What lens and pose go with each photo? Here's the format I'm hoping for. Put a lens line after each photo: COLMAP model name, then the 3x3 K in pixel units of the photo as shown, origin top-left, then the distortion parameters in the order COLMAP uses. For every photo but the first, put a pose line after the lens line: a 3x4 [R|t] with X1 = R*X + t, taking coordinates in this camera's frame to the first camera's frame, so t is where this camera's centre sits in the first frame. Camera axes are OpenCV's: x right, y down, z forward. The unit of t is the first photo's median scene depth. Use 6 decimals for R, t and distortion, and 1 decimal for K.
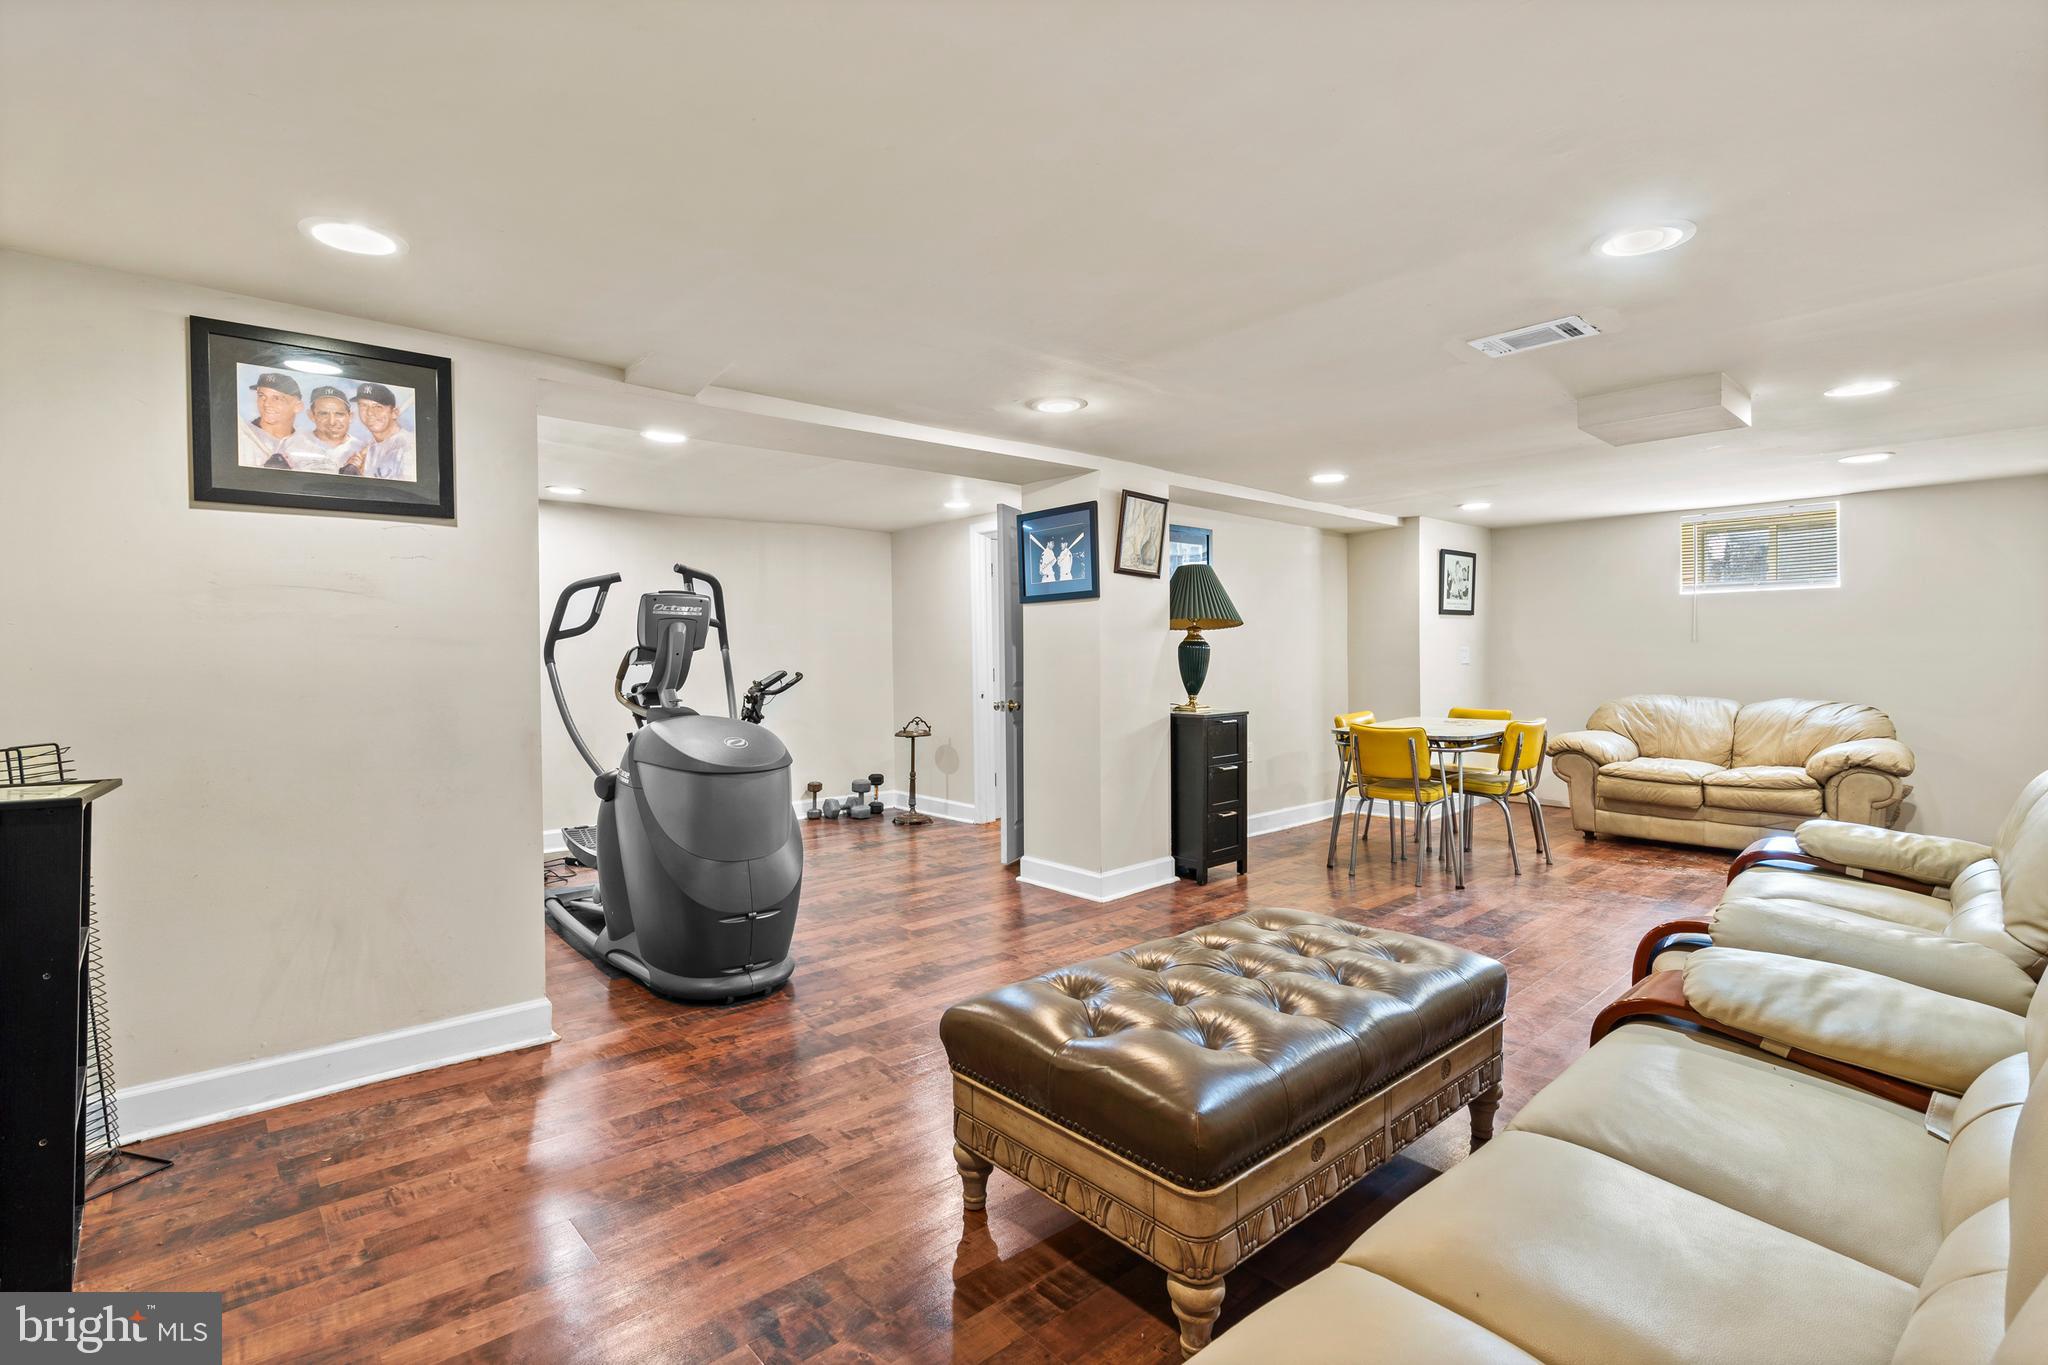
lens RADIAL K [[945.8, 0, 1024.5], [0, 945.8, 662.8], [0, 0, 1]] dist [-0.001406, -0.000416]
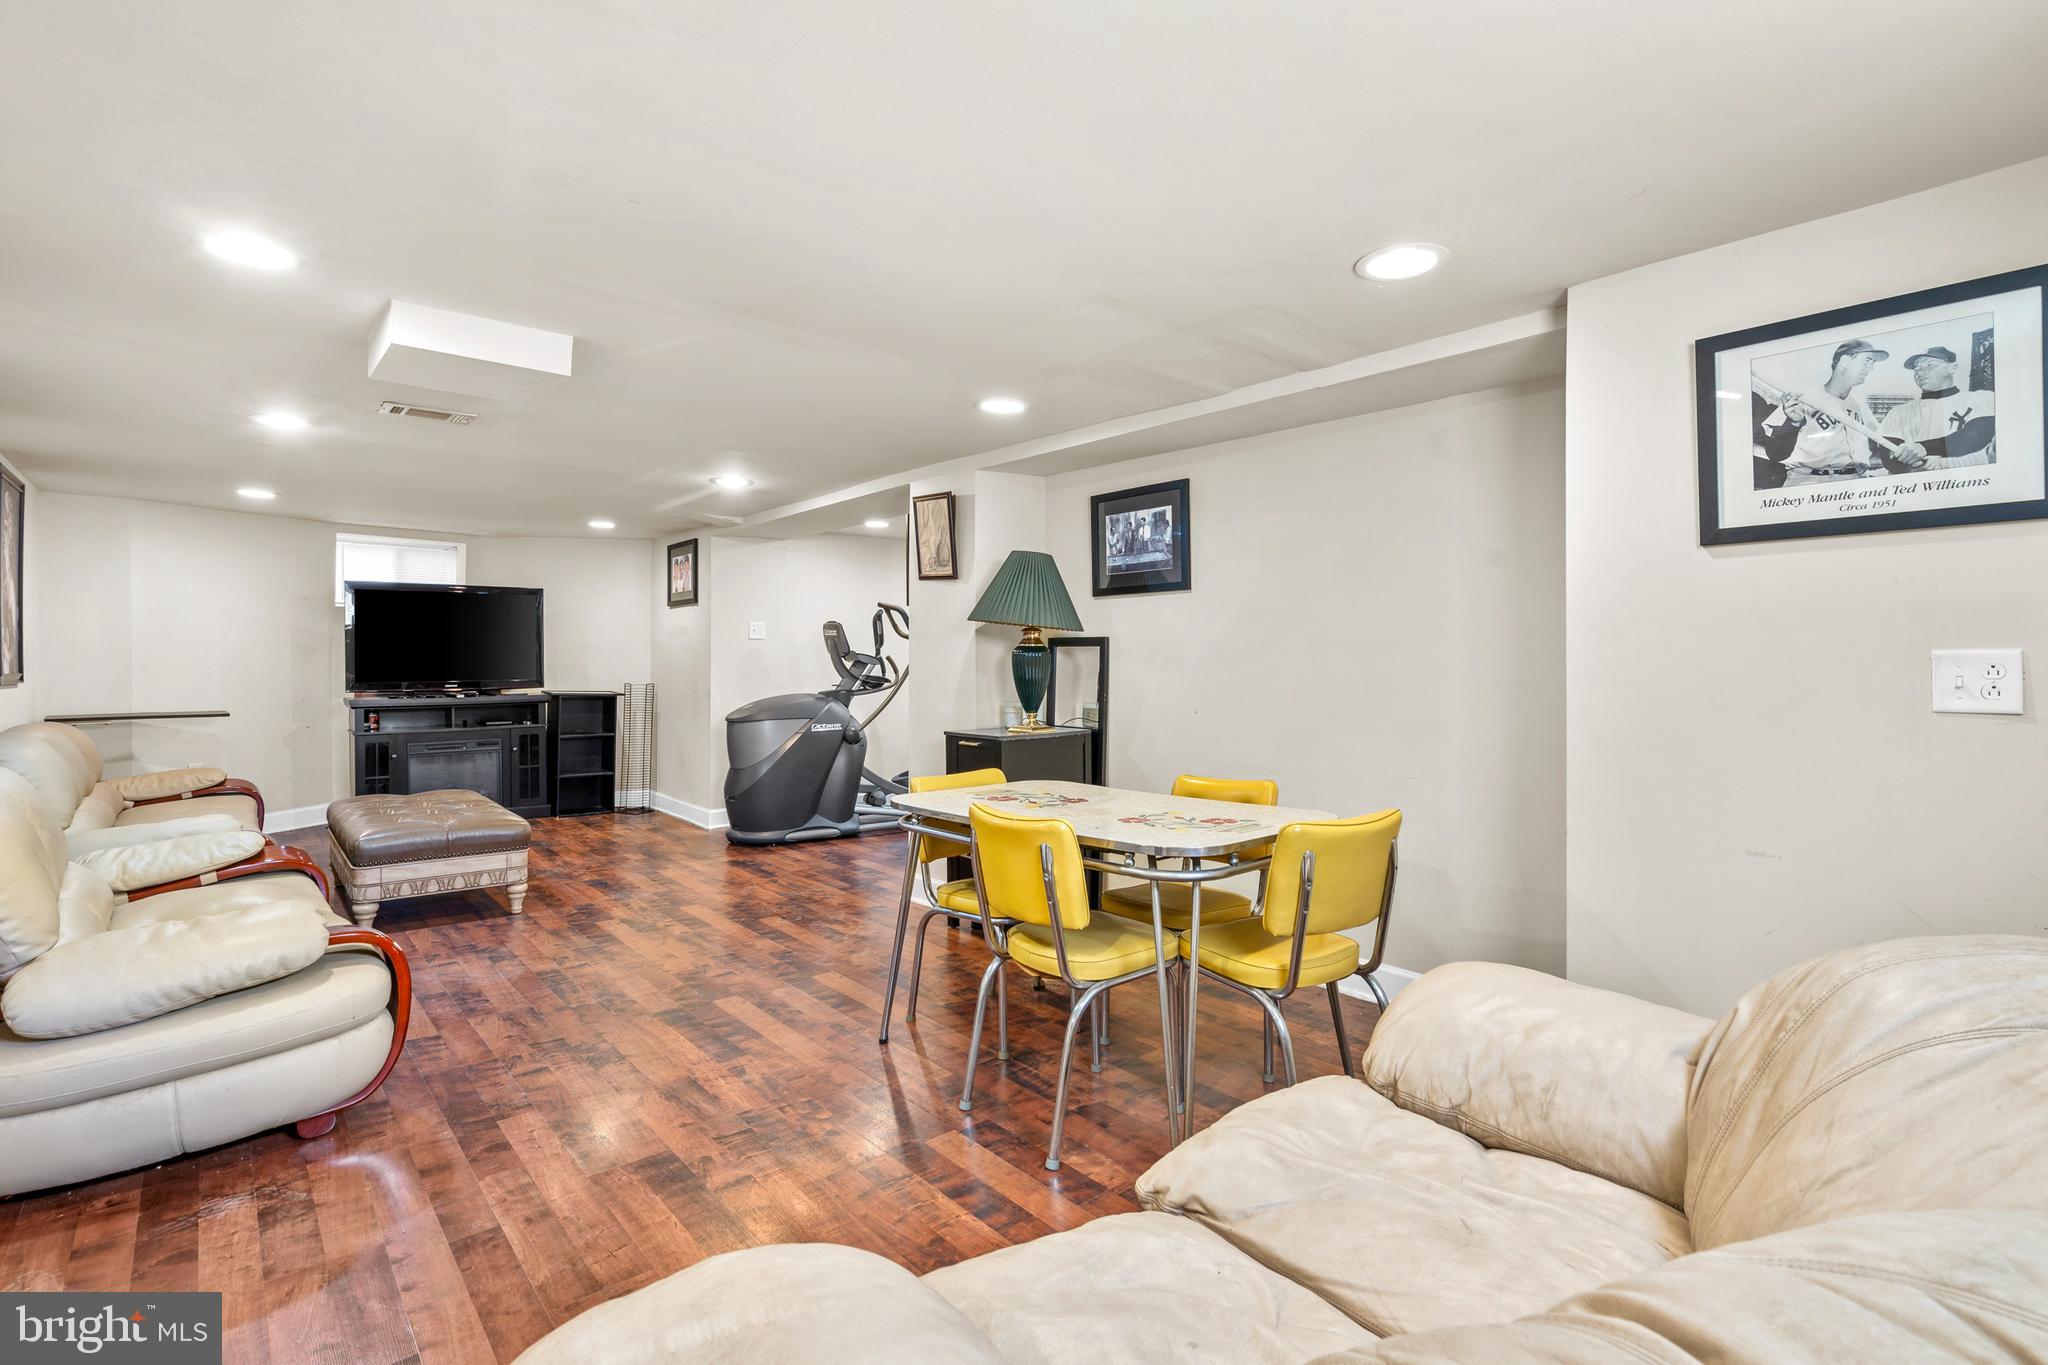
lens RADIAL K [[945.8, 0, 1024.5], [0, 945.8, 662.8], [0, 0, 1]] dist [-0.001406, -0.000416]
pose [[-0.012352, 0.013603, -0.999831, 1.094263], [-0.005259, 0.999893, 0.013669, -0.020984], [0.999910, 0.005427, -0.012279, 1.108816]]
